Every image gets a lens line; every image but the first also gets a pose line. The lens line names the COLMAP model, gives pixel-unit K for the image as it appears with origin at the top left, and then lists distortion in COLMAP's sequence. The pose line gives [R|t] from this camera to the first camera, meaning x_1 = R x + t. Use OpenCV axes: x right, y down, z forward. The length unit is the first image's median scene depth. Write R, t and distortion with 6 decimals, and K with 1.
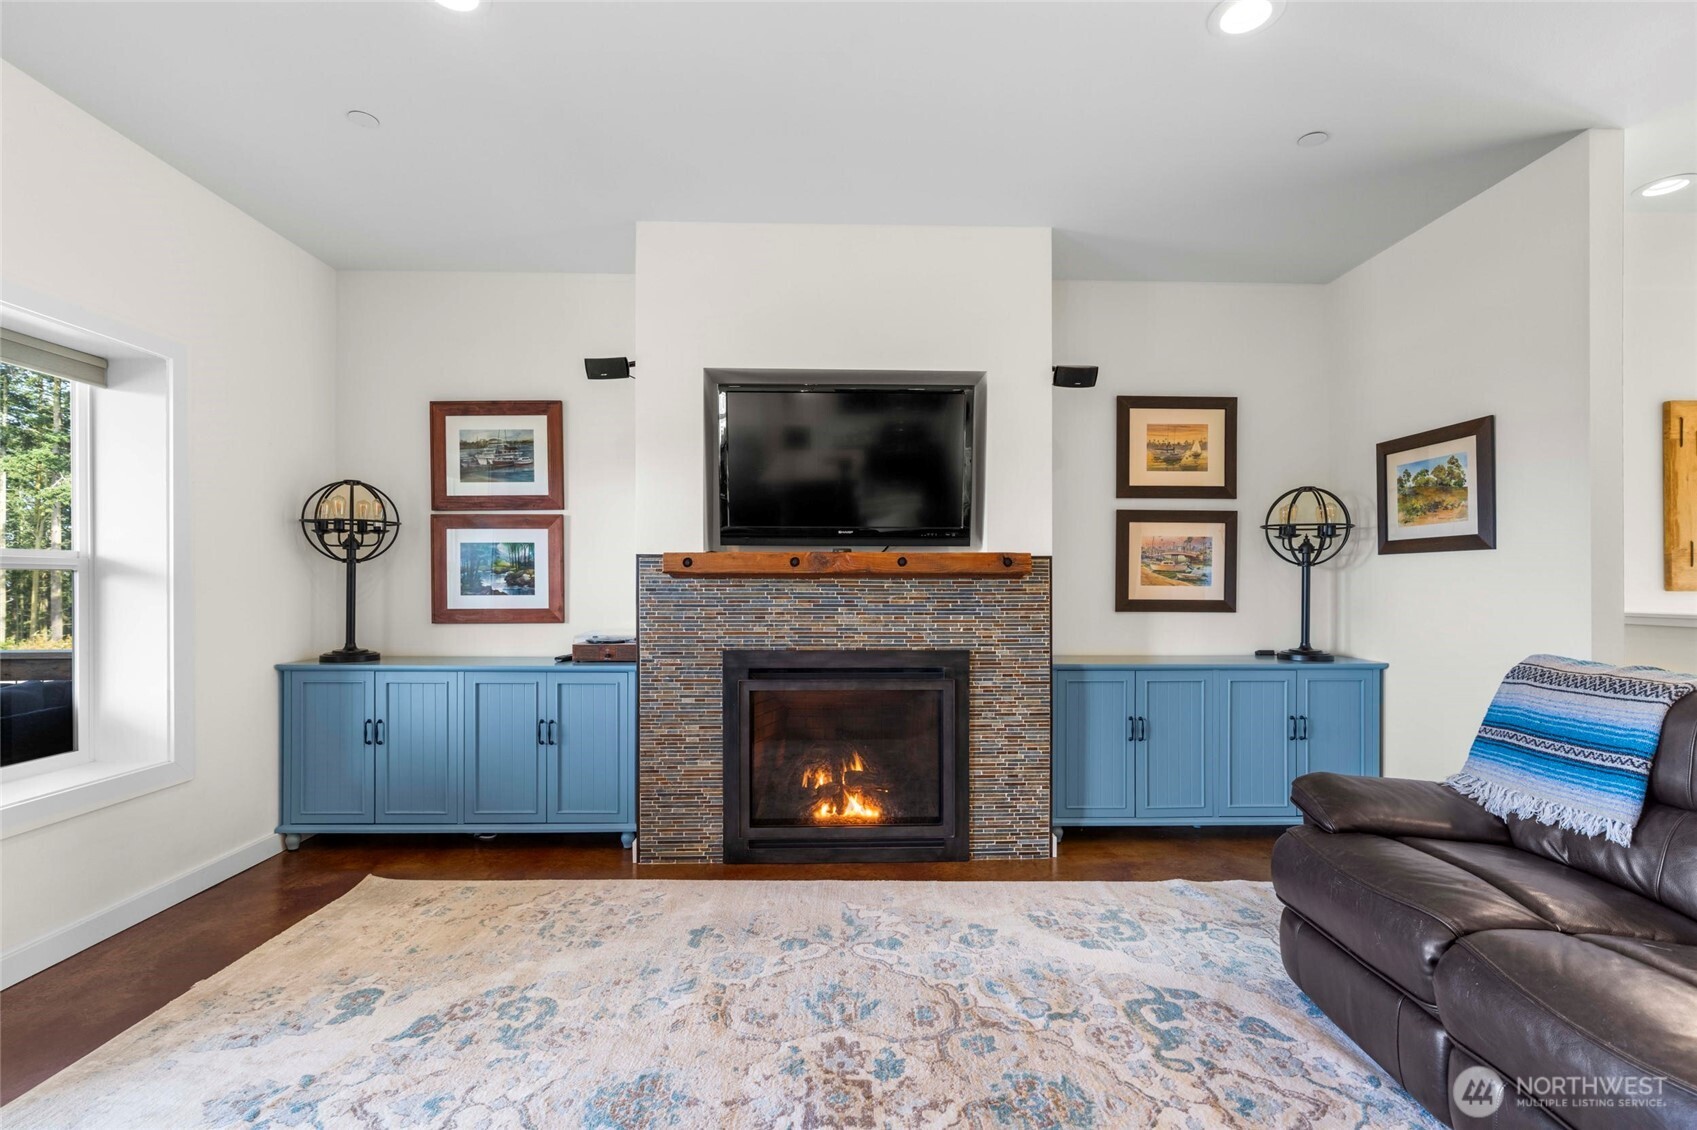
lens RADIAL K [[774.5, 0, 854.6], [0, 774.5, 581.0], [0, 0, 1]] dist [-0.006274, 0.003610]
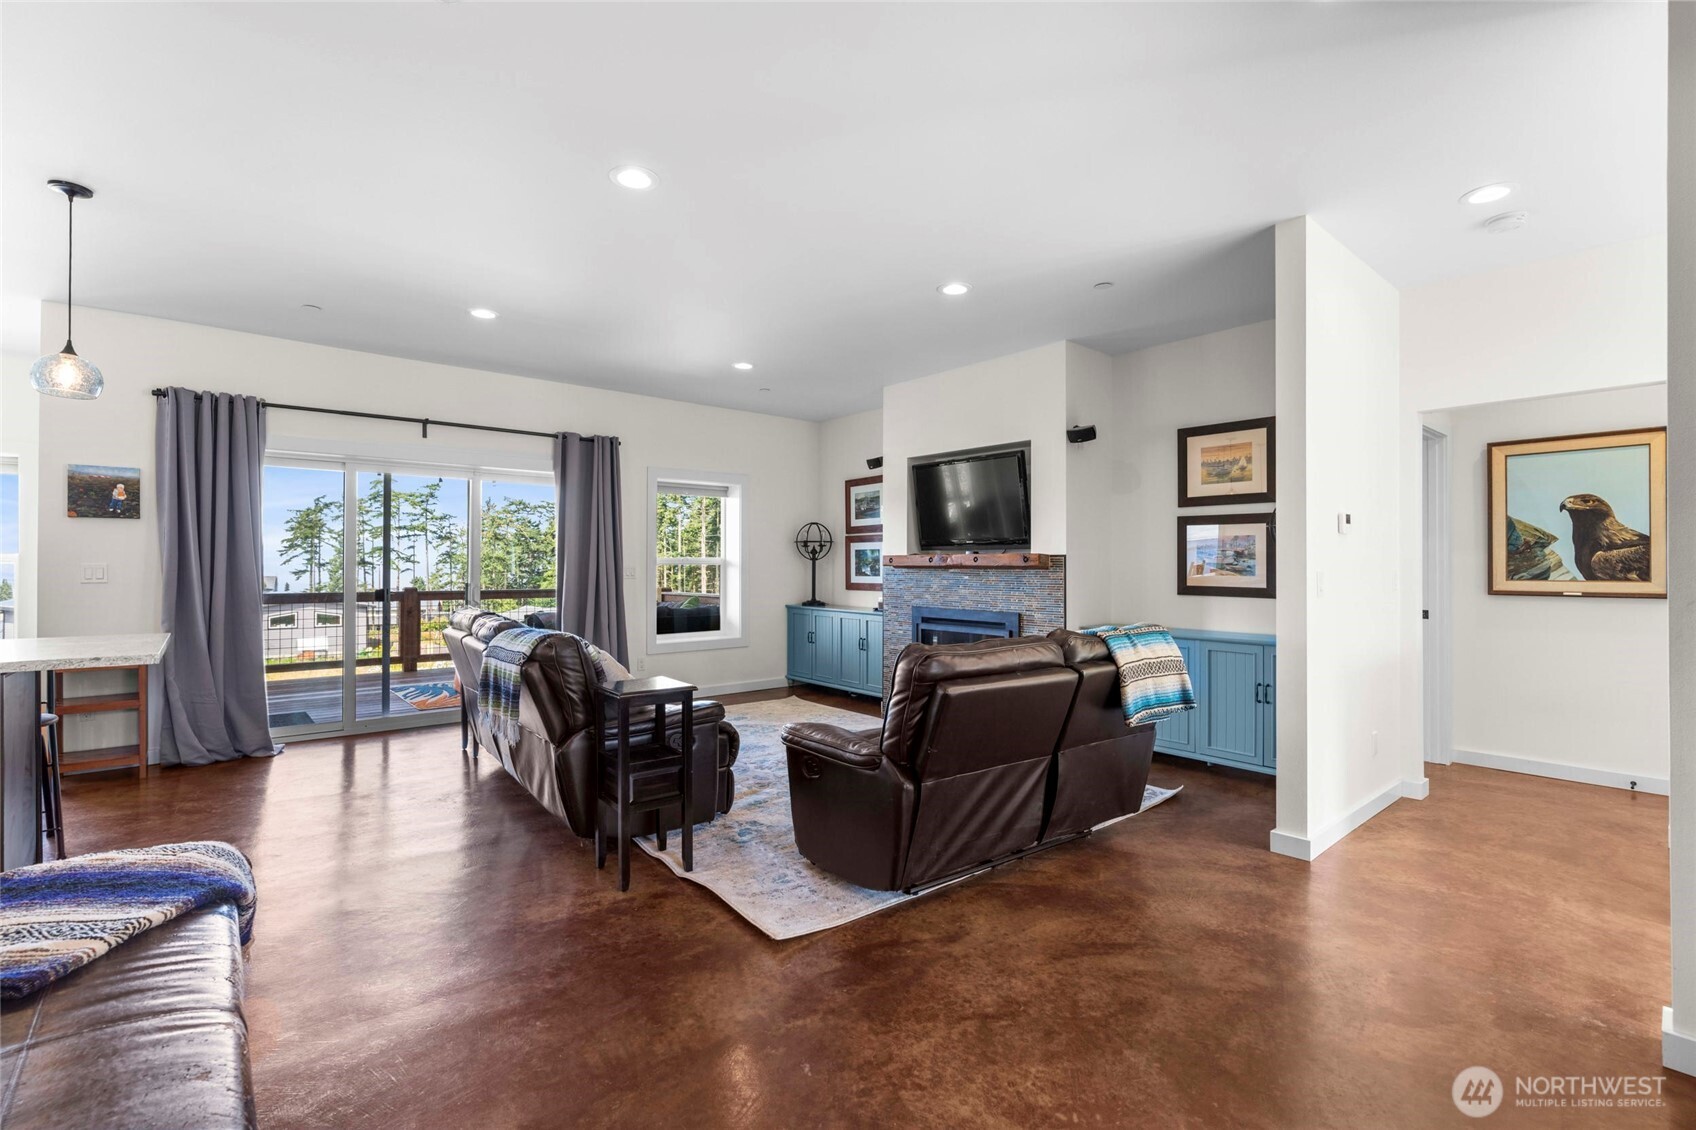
lens RADIAL K [[774.1, 0, 853.0], [0, 774.1, 557.3], [0, 0, 1]] dist [-0.006274, 0.003610]
pose [[0.616465, -0.006785, -0.787353, 1.160668], [-0.001030, 0.999955, -0.009423, -0.011862], [0.787382, 0.006621, 0.616430, -0.262233]]
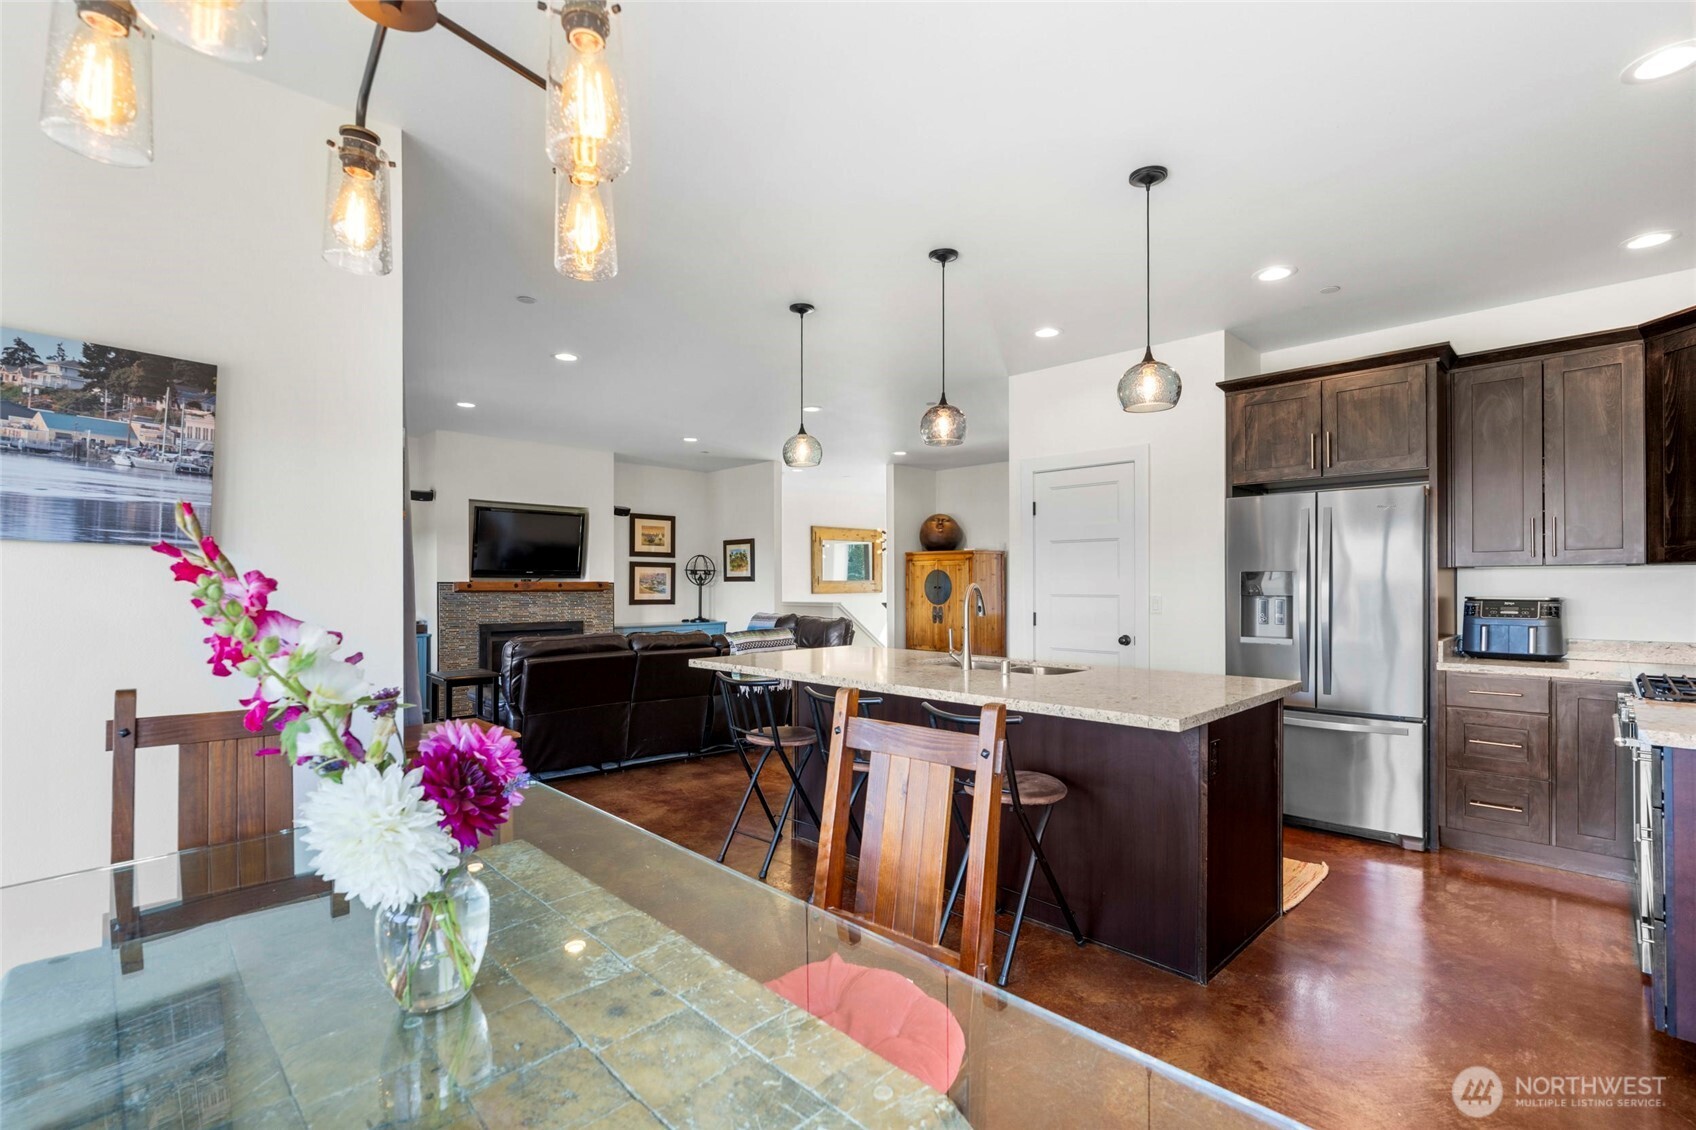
lens RADIAL K [[774.1, 0, 849.6], [0, 774.1, 588.3], [0, 0, 1]] dist [-0.006274, 0.003610]
pose [[0.736501, -0.004600, 0.676421, -0.854617], [-0.000126, 0.999976, 0.006938, -0.030346], [-0.676437, -0.005196, 0.736482, -1.329082]]
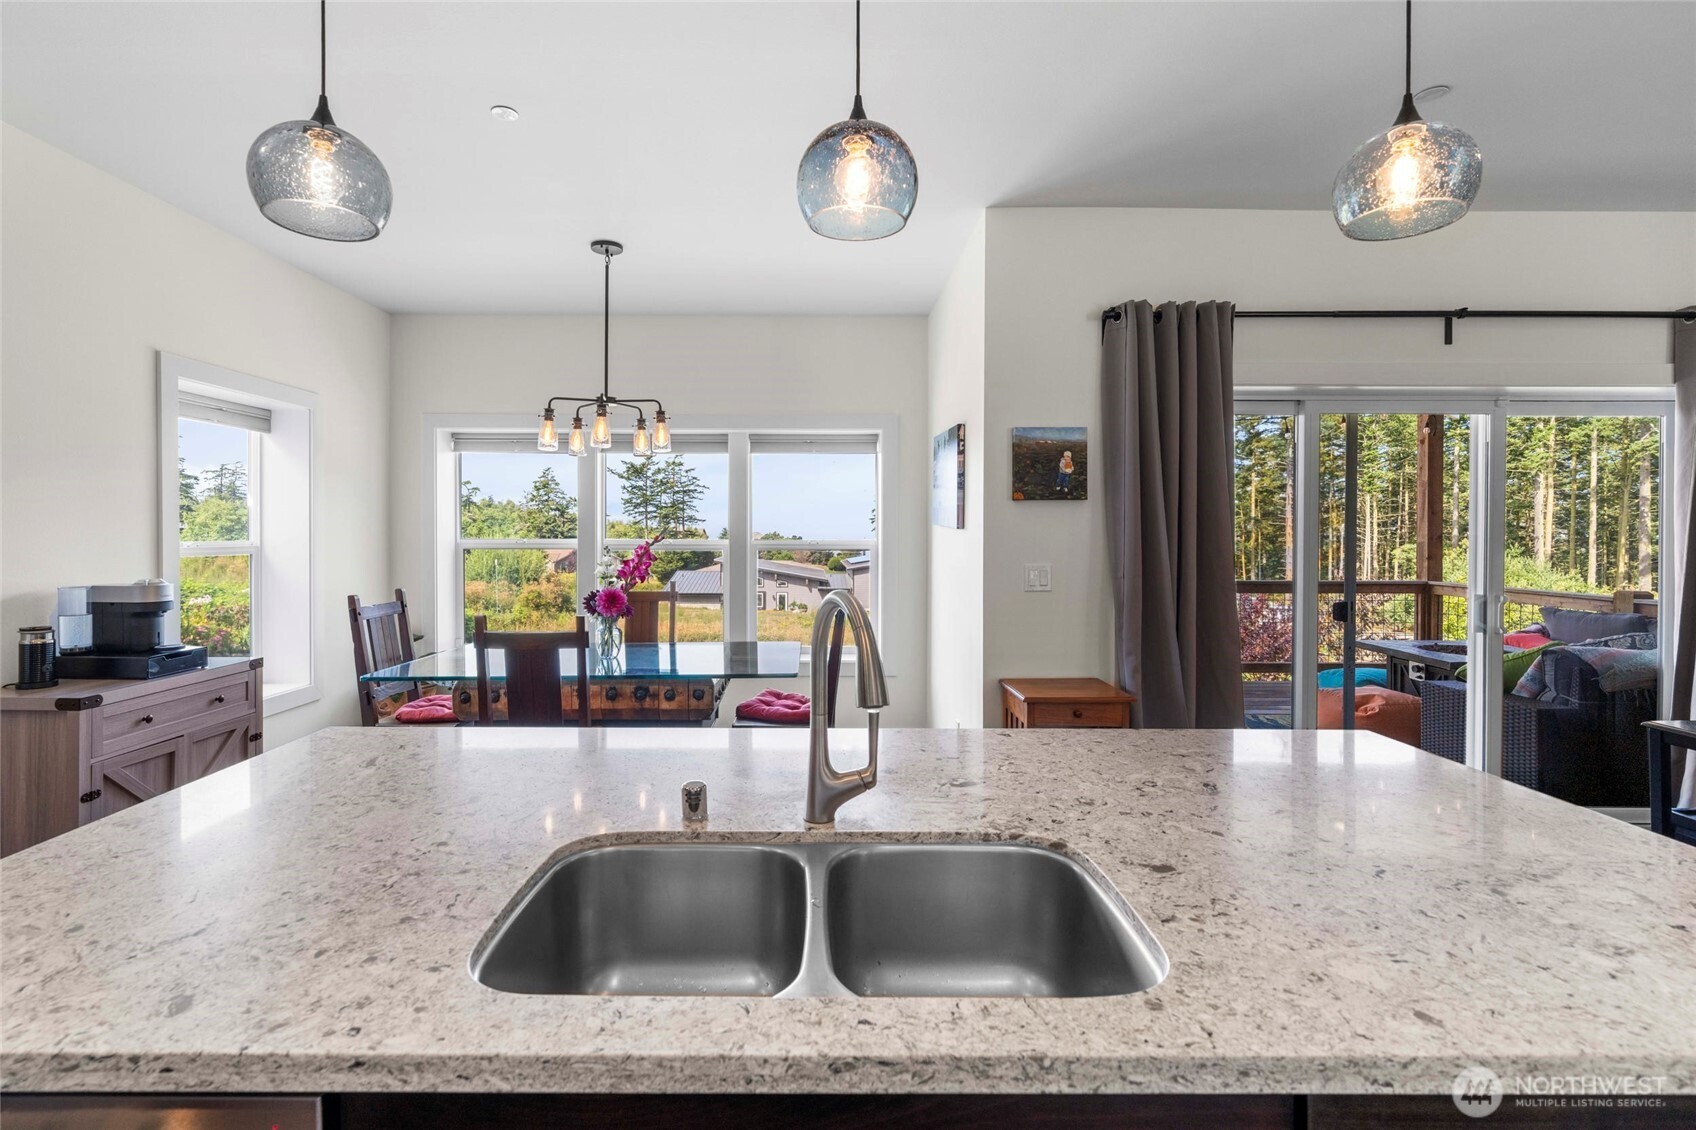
lens RADIAL K [[774.1, 0, 820.9], [0, 774.1, 544.5], [0, 0, 1]] dist [-0.006274, 0.003610]
pose [[-0.030597, 0.020759, -0.999316, 0.267068], [0.000589, 0.999785, 0.020751, -0.057221], [0.999532, 0.000047, -0.030603, -0.703986]]
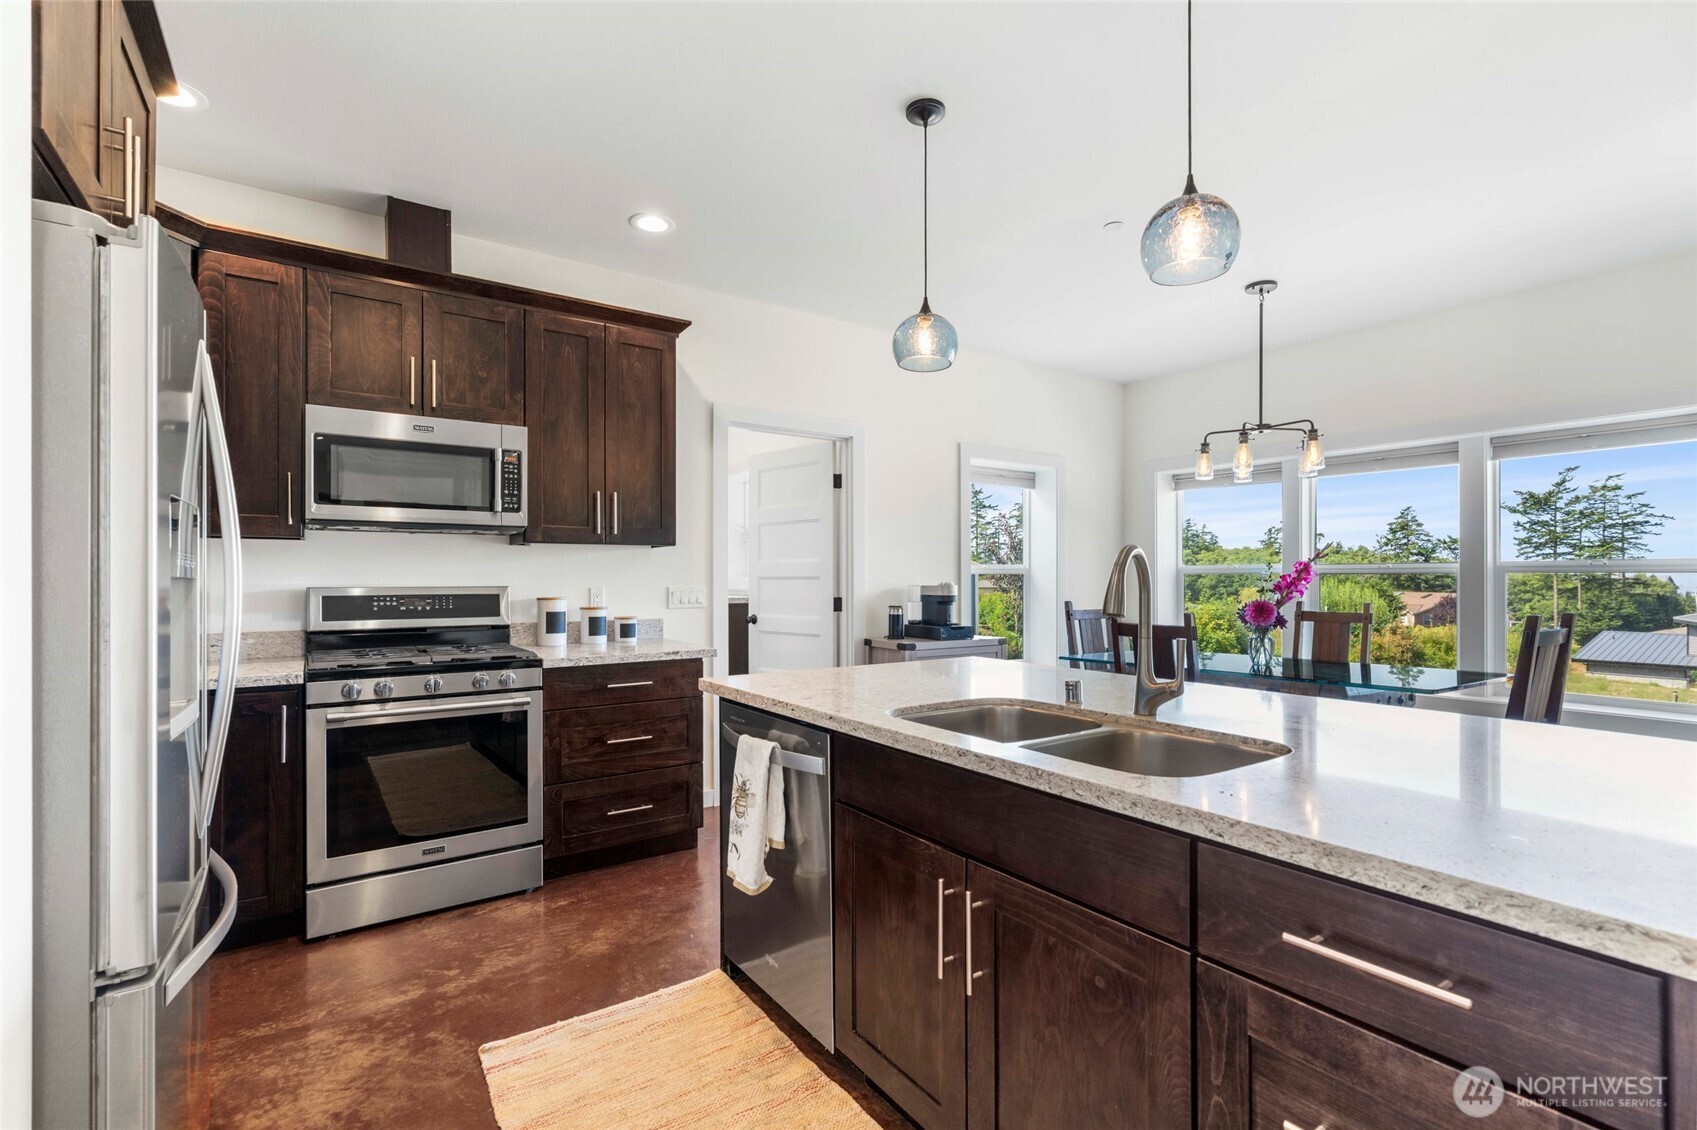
lens RADIAL K [[774.5, 0, 858.9], [0, 774.5, 570.5], [0, 0, 1]] dist [-0.006274, 0.003610]
pose [[-0.837082, -0.003480, -0.547066, 0.334817], [0.003050, 0.999935, -0.011027, -0.009493], [0.547068, -0.010899, -0.837017, -0.398764]]
